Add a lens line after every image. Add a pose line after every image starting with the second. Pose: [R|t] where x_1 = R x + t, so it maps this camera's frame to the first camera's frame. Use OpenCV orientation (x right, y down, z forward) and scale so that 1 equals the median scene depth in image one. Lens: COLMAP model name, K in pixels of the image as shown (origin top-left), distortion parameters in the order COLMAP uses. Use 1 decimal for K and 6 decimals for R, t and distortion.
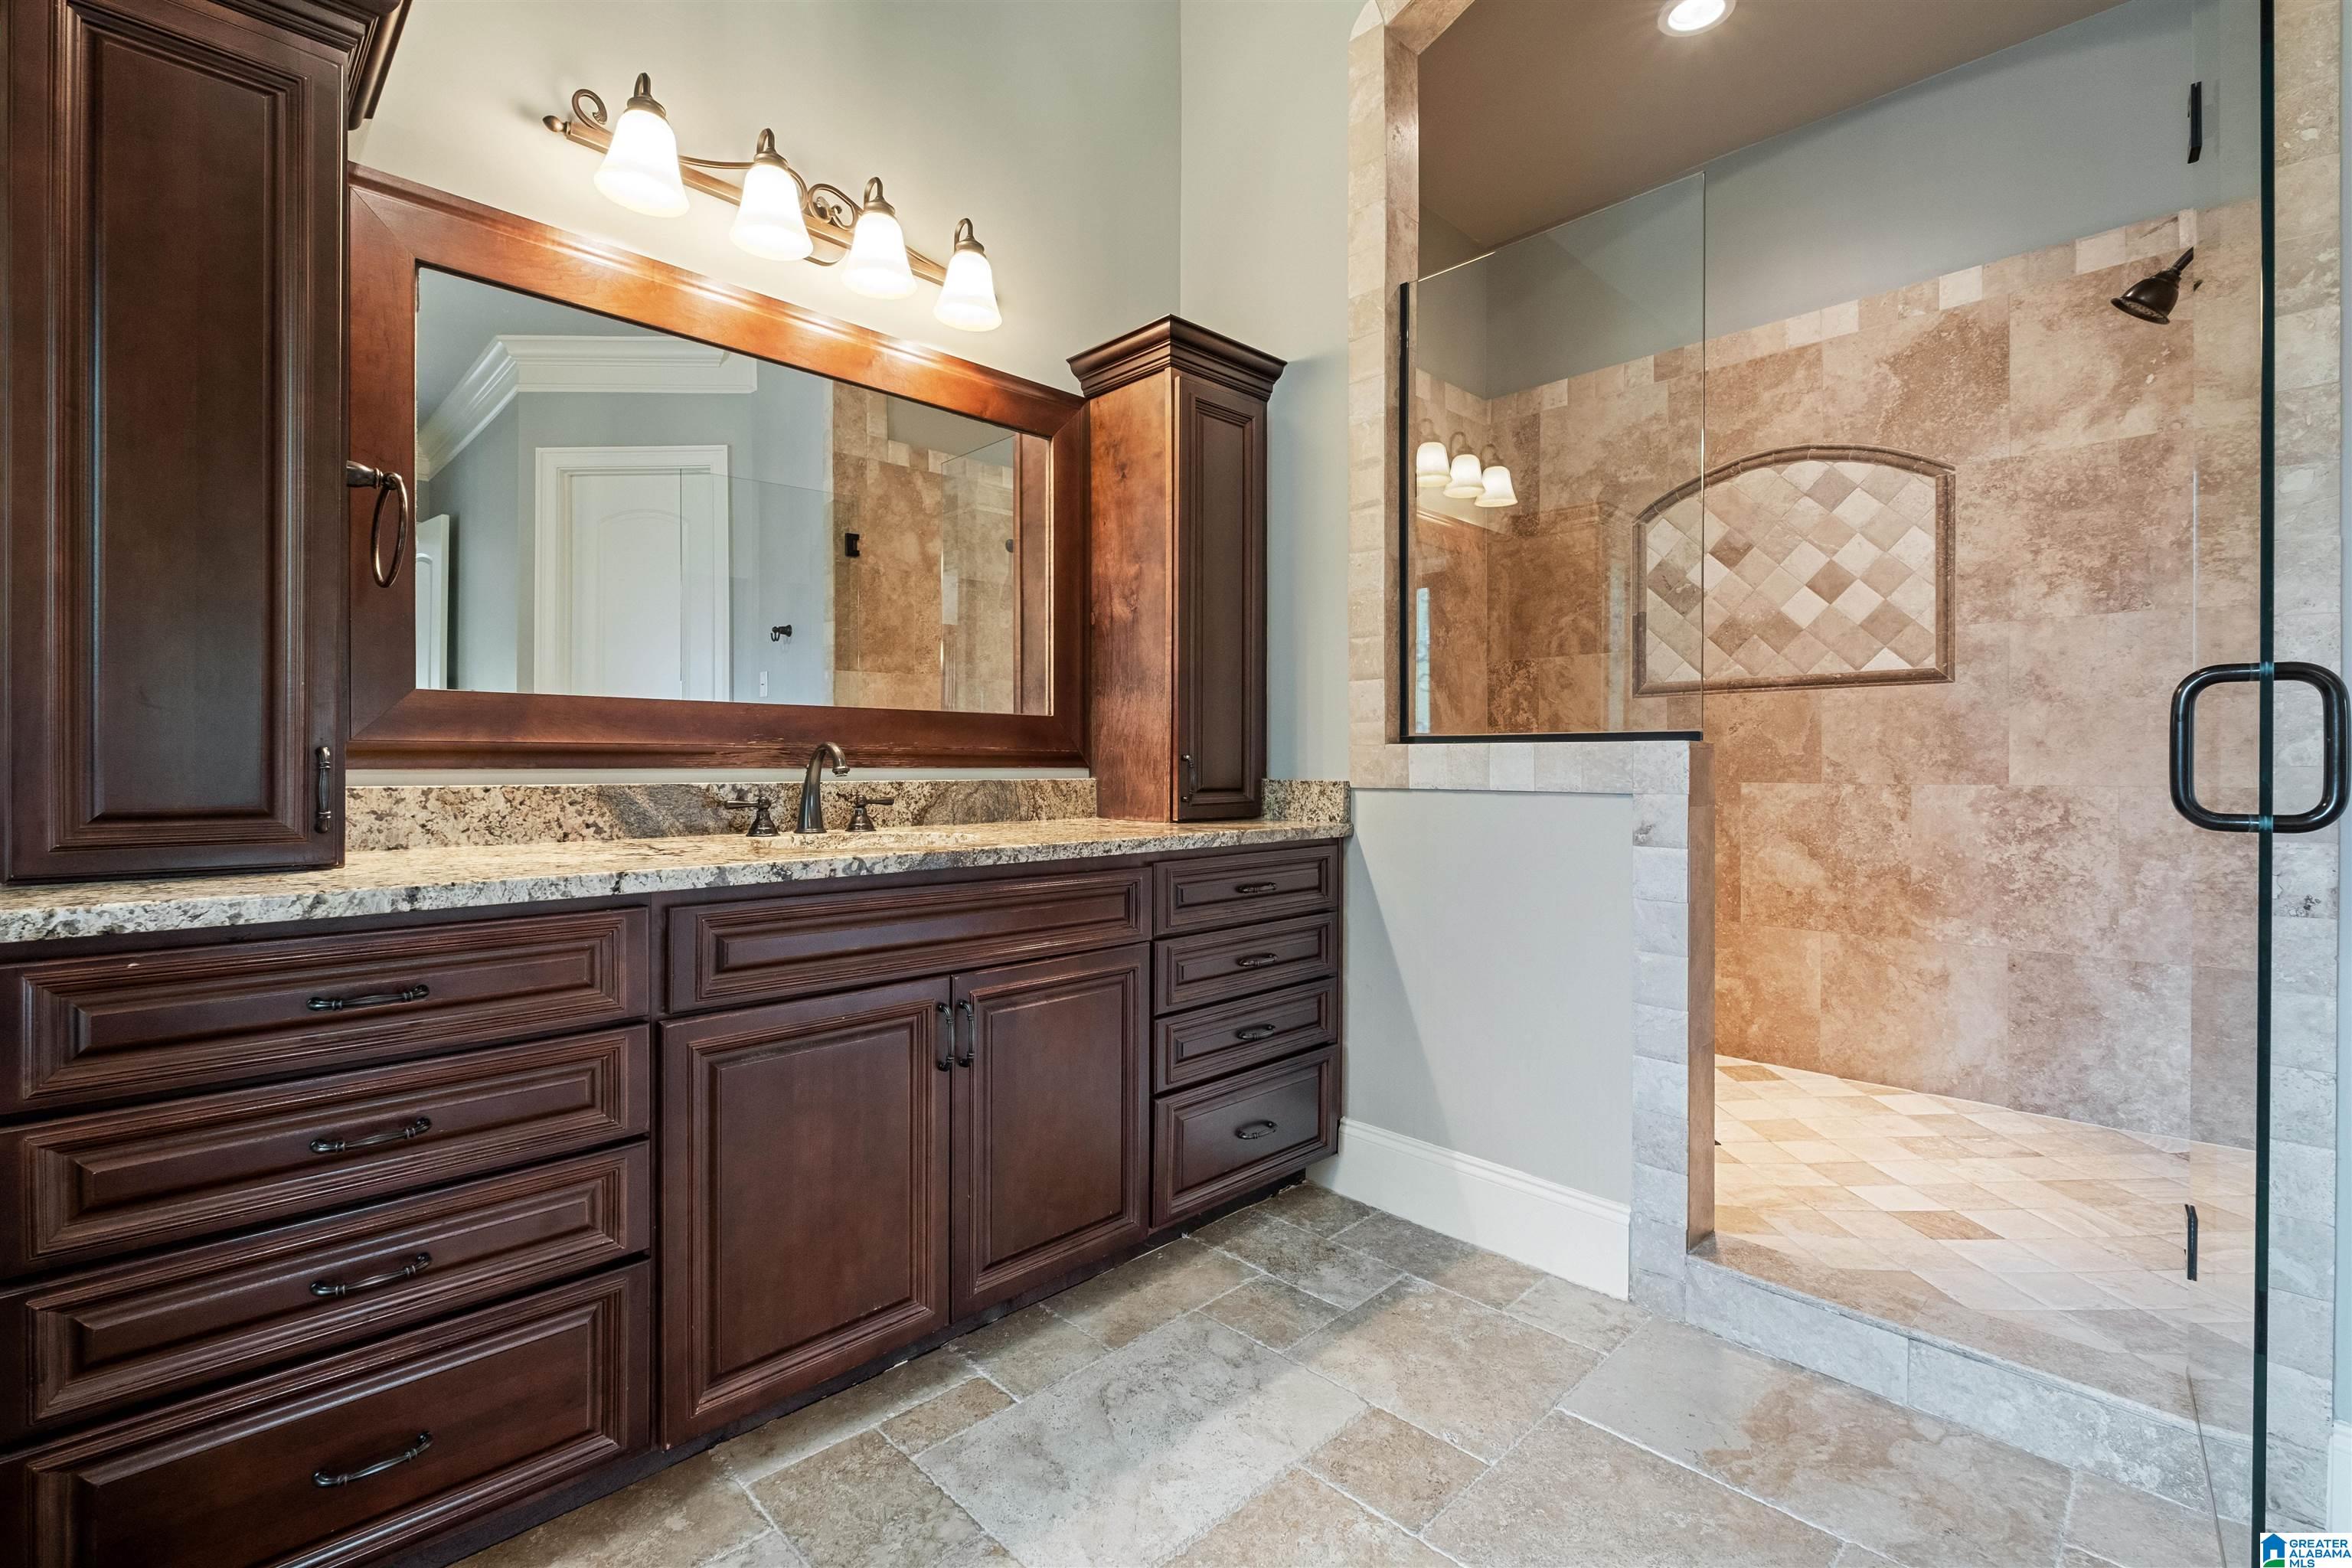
lens RADIAL K [[1045.1, 0, 1155.5], [0, 1045.1, 766.7], [0, 0, 1]] dist [0.002378, -0.002278]
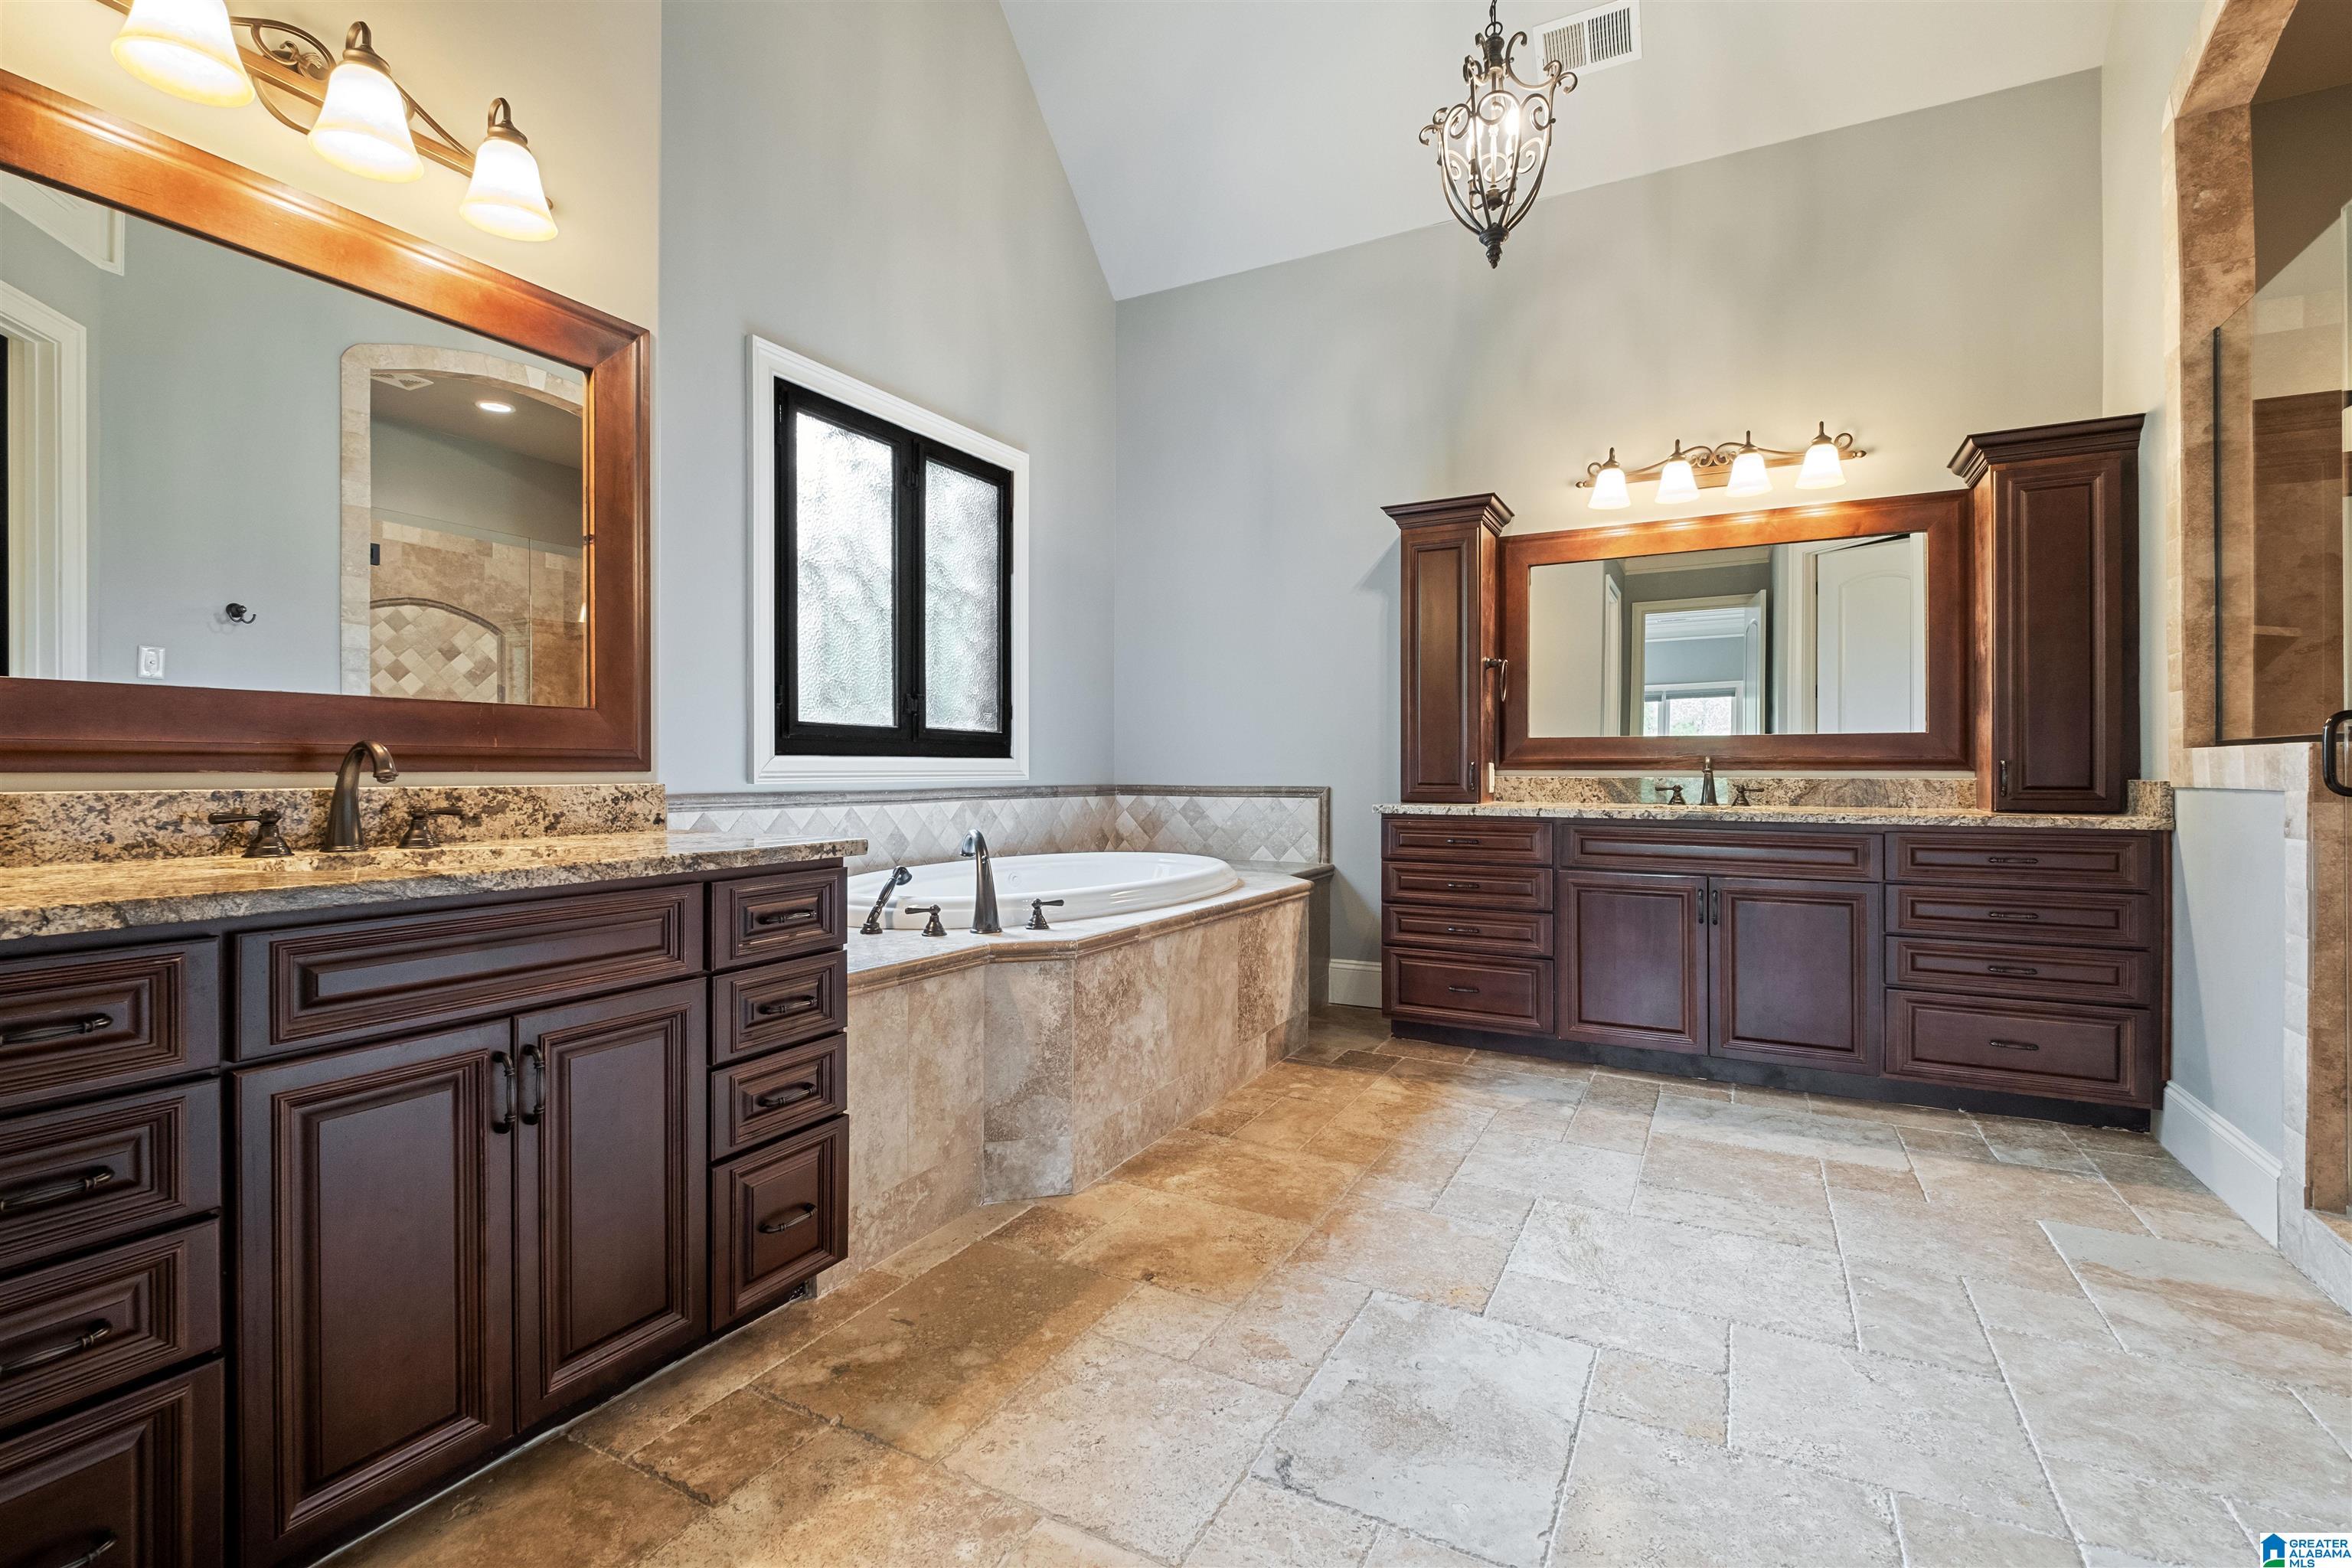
lens RADIAL K [[1045.1, 0, 1171.5], [0, 1045.1, 775.2], [0, 0, 1]] dist [0.002378, -0.002278]
pose [[0.300460, 0.001904, -0.953793, 1.236094], [-0.003349, 0.999994, 0.000942, 0.012853], [0.953789, 0.002911, 0.300464, -0.486532]]
